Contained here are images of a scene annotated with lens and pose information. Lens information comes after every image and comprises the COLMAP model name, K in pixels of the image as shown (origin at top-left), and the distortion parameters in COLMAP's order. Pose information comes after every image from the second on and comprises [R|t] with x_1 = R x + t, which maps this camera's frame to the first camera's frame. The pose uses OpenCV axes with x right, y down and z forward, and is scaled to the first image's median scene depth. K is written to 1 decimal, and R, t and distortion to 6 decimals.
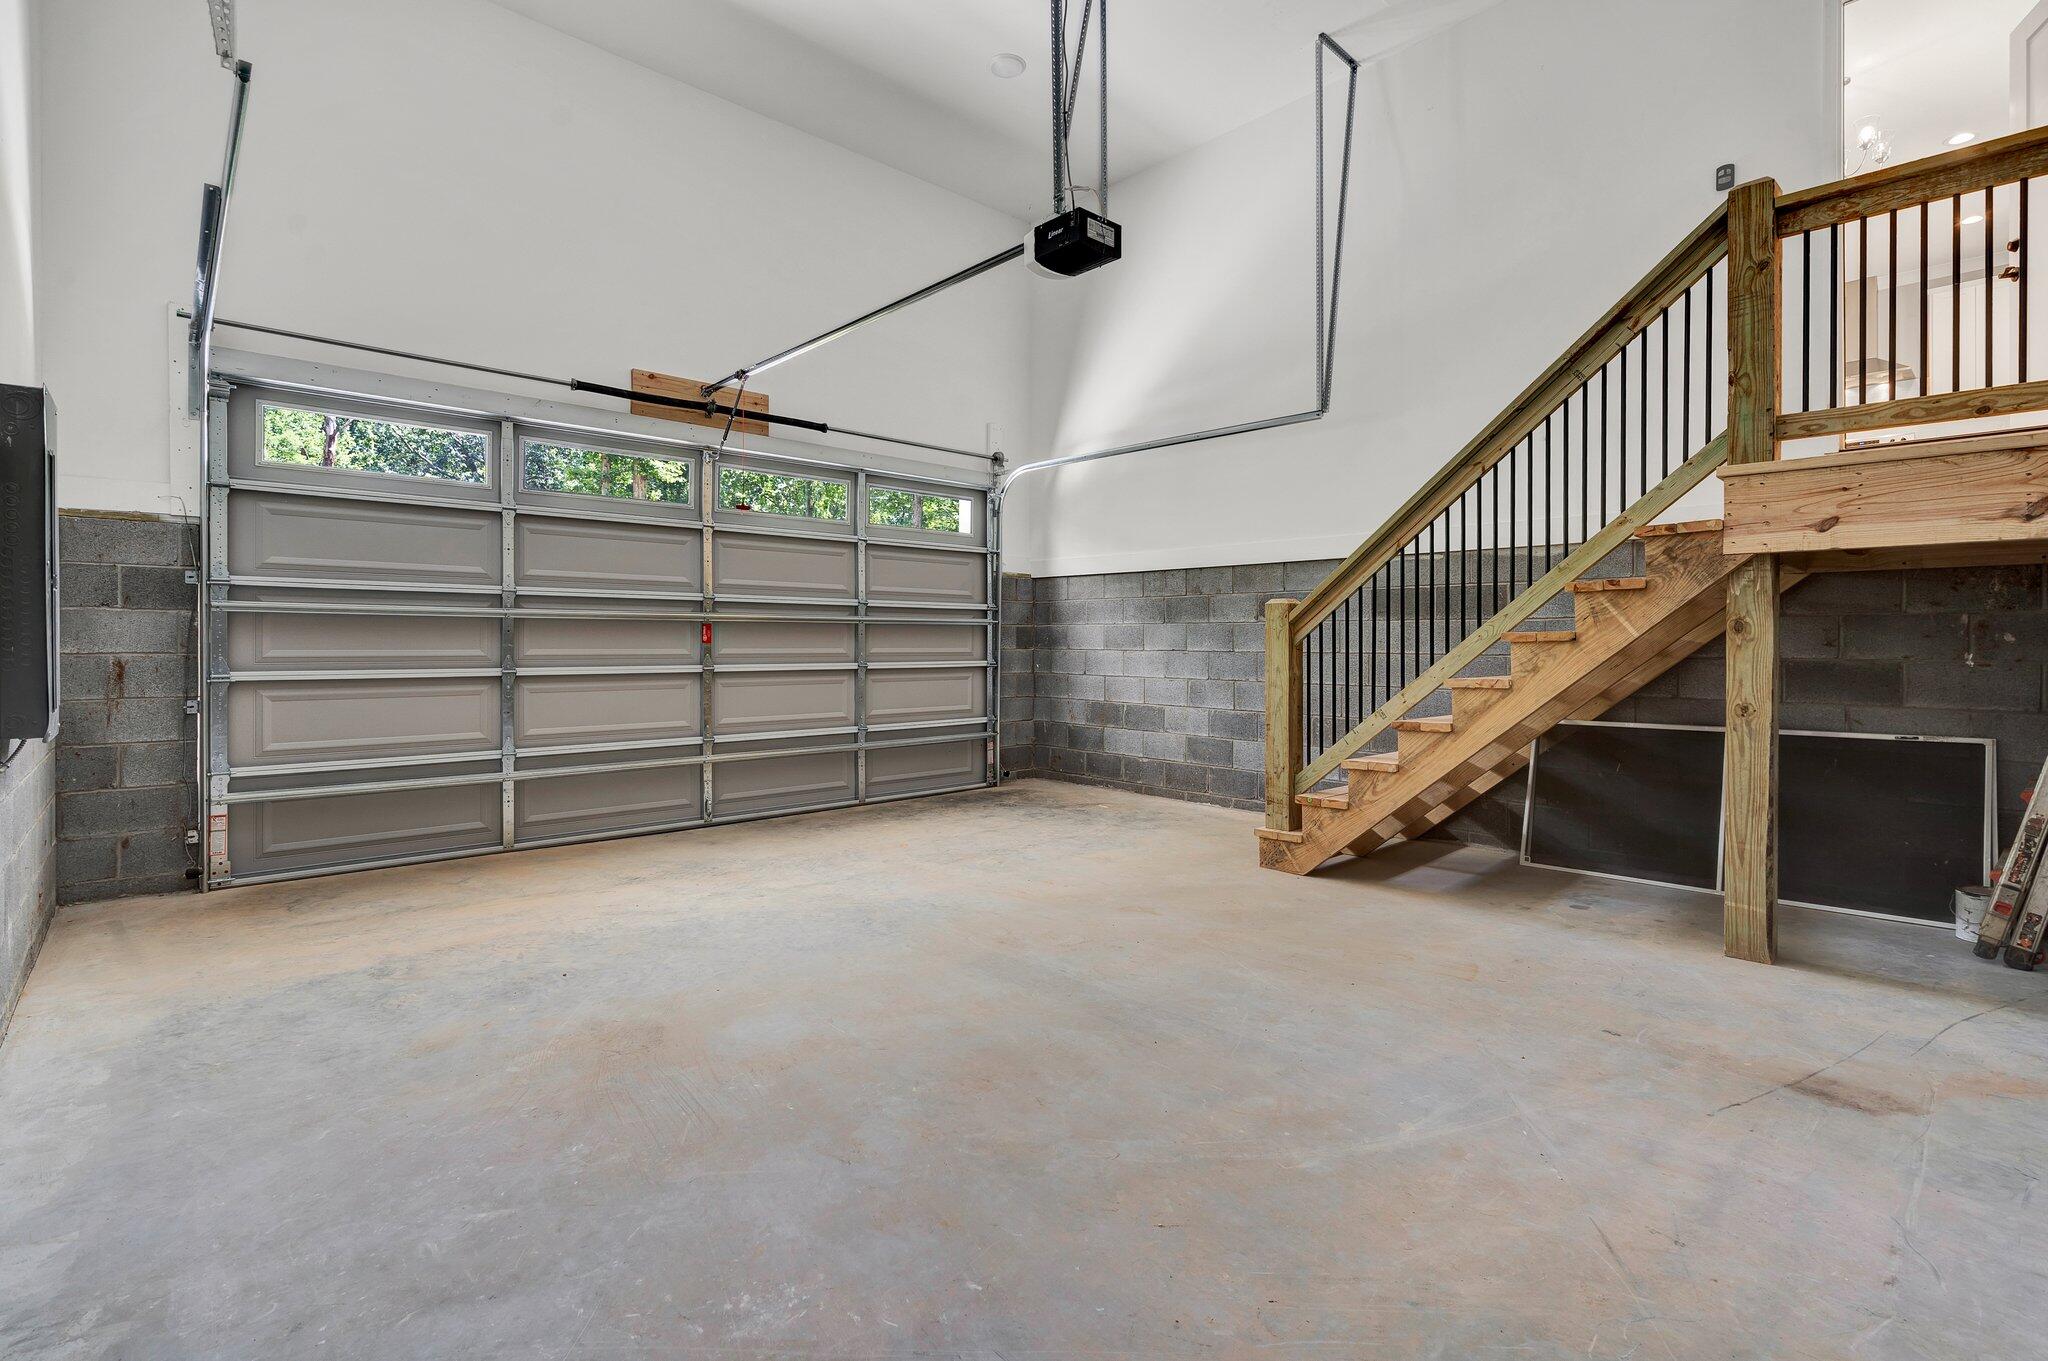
lens RADIAL K [[947.5, 0, 1022.3], [0, 947.5, 647.2], [0, 0, 1]] dist [-0.011312, 0.000009]
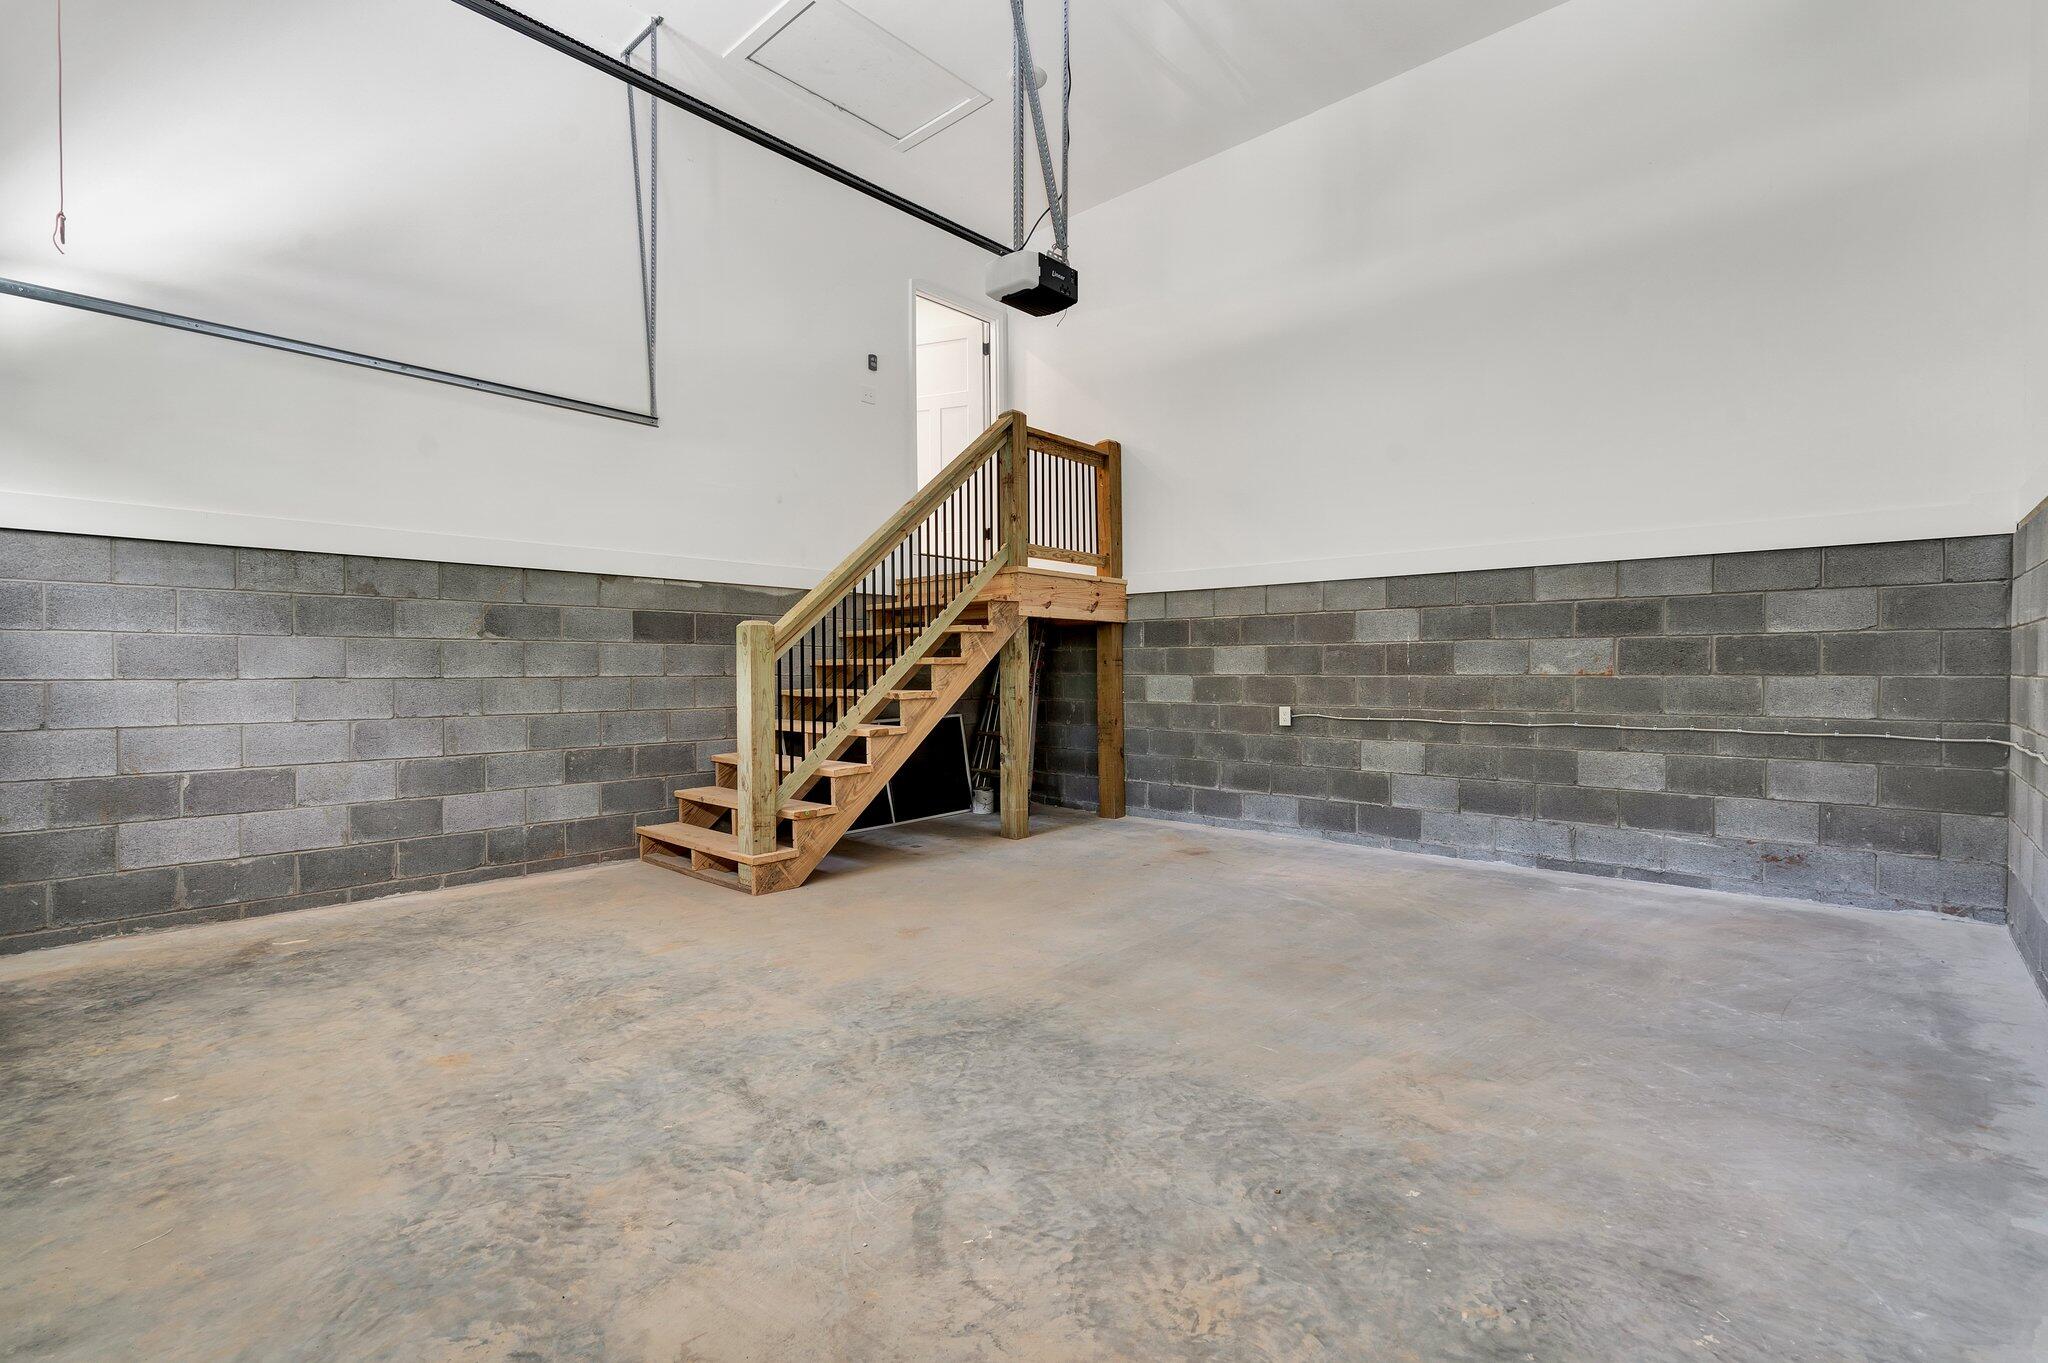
lens RADIAL K [[920.0, 0, 1024.0], [0, 920.0, 681.5], [0, 0, 1]] dist [-0.008024, 0.000437]
pose [[-0.079850, -0.016826, 0.996665, -0.529921], [0.006328, 0.999829, 0.017387, -0.002072], [-0.996787, 0.007695, -0.079730, 0.598969]]
